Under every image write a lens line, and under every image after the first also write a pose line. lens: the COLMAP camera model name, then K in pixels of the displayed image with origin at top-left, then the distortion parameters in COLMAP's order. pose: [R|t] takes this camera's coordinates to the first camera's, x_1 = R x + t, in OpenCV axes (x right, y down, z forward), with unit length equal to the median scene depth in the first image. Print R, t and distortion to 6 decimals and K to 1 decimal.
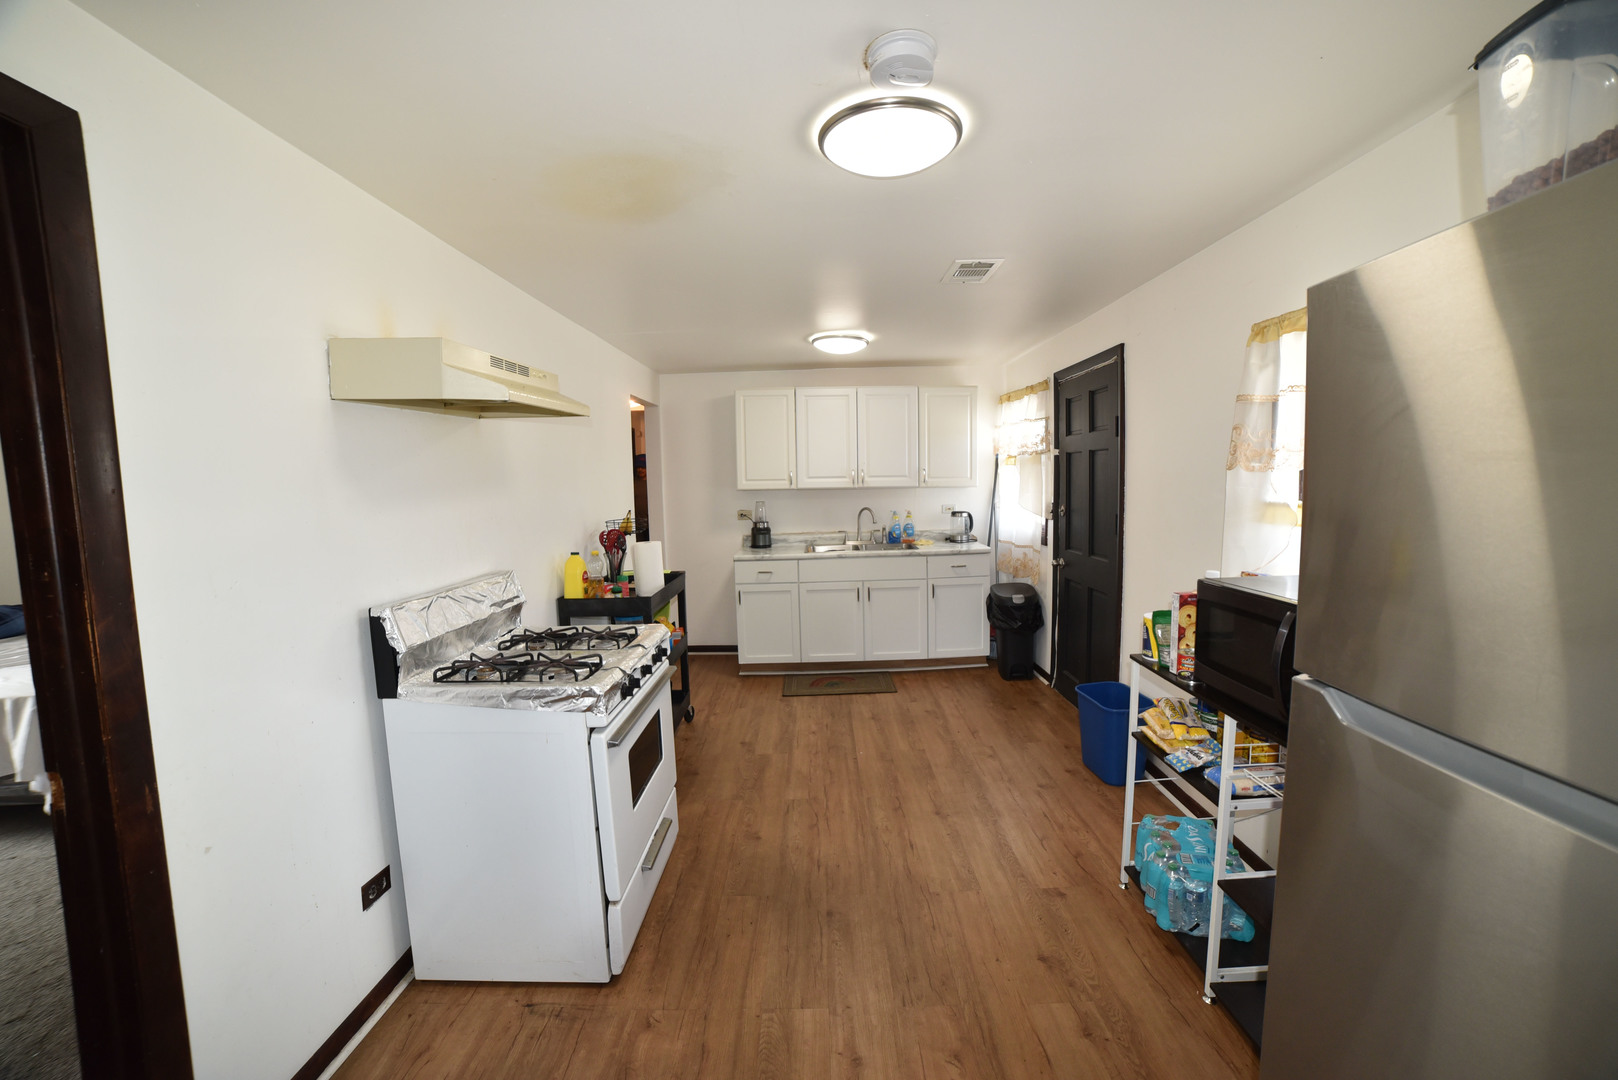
lens RADIAL K [[640.6, 0, 812.9], [0, 640.6, 536.7], [0, 0, 1]] dist [-0.094429, 0.026179]
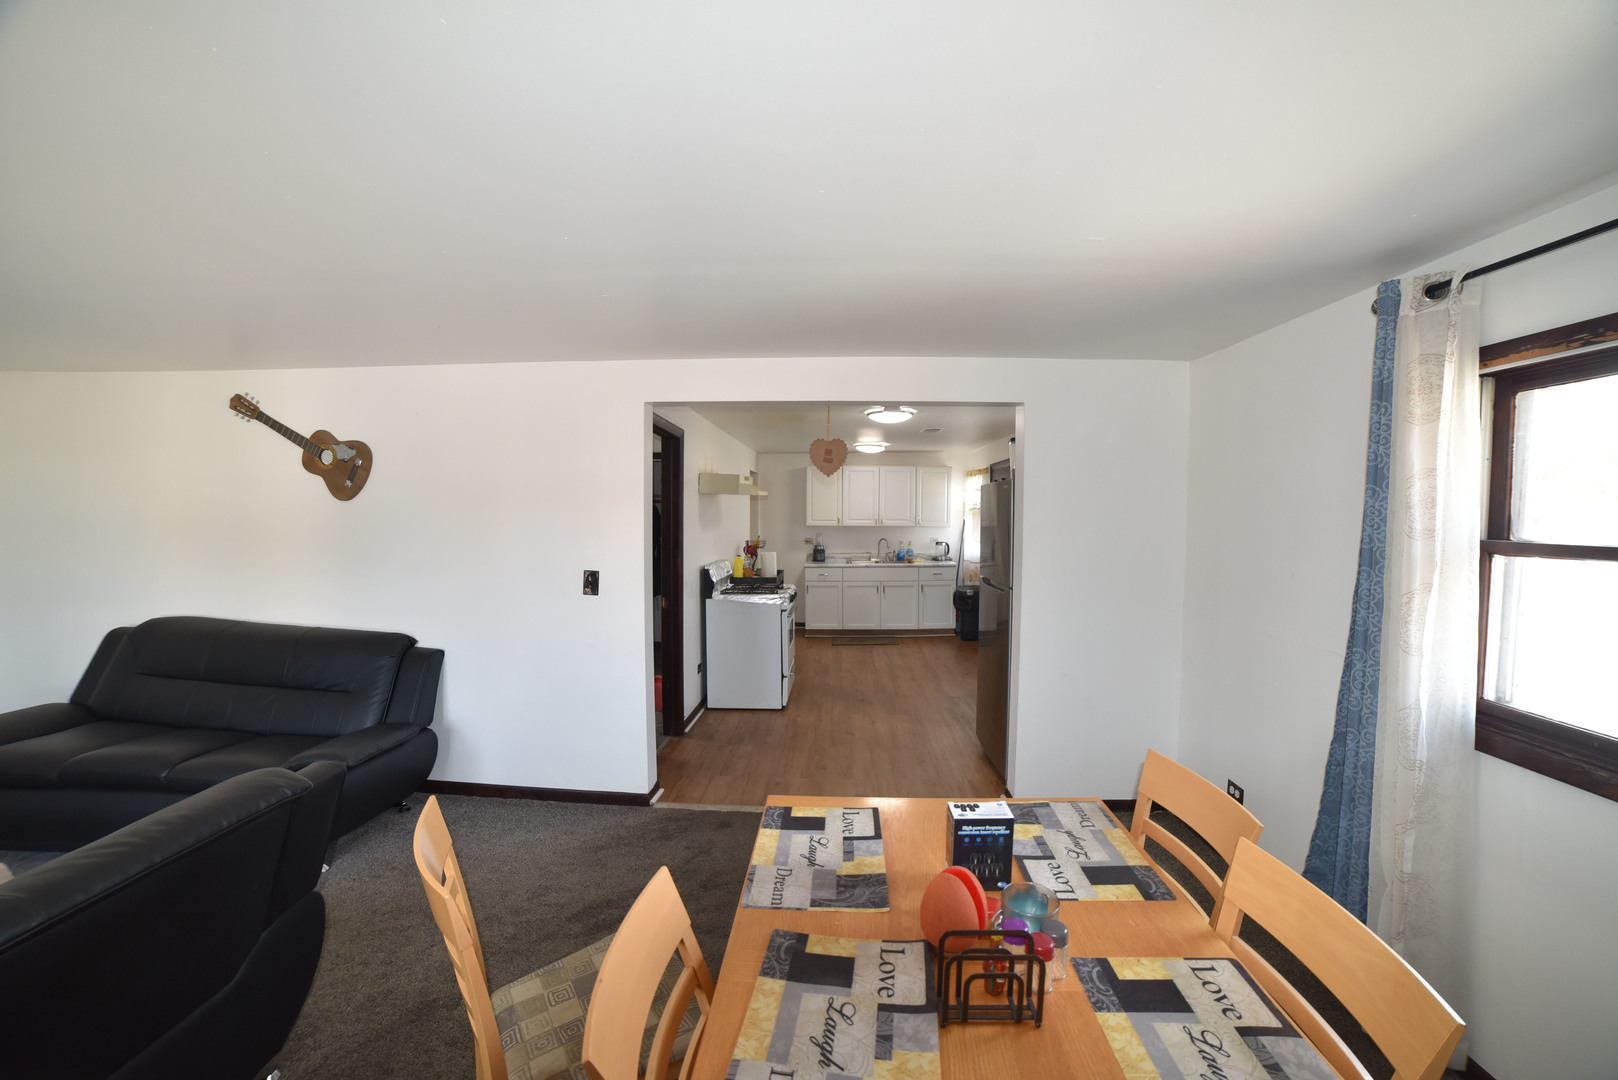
lens RADIAL K [[640.6, 0, 812.9], [0, 640.6, 536.7], [0, 0, 1]] dist [-0.094429, 0.026179]
pose [[0.999156, 0.022789, -0.034164, -0.044585], [-0.024604, 0.998255, -0.053680, 0.046191], [0.032881, 0.054475, 0.997974, -0.692016]]
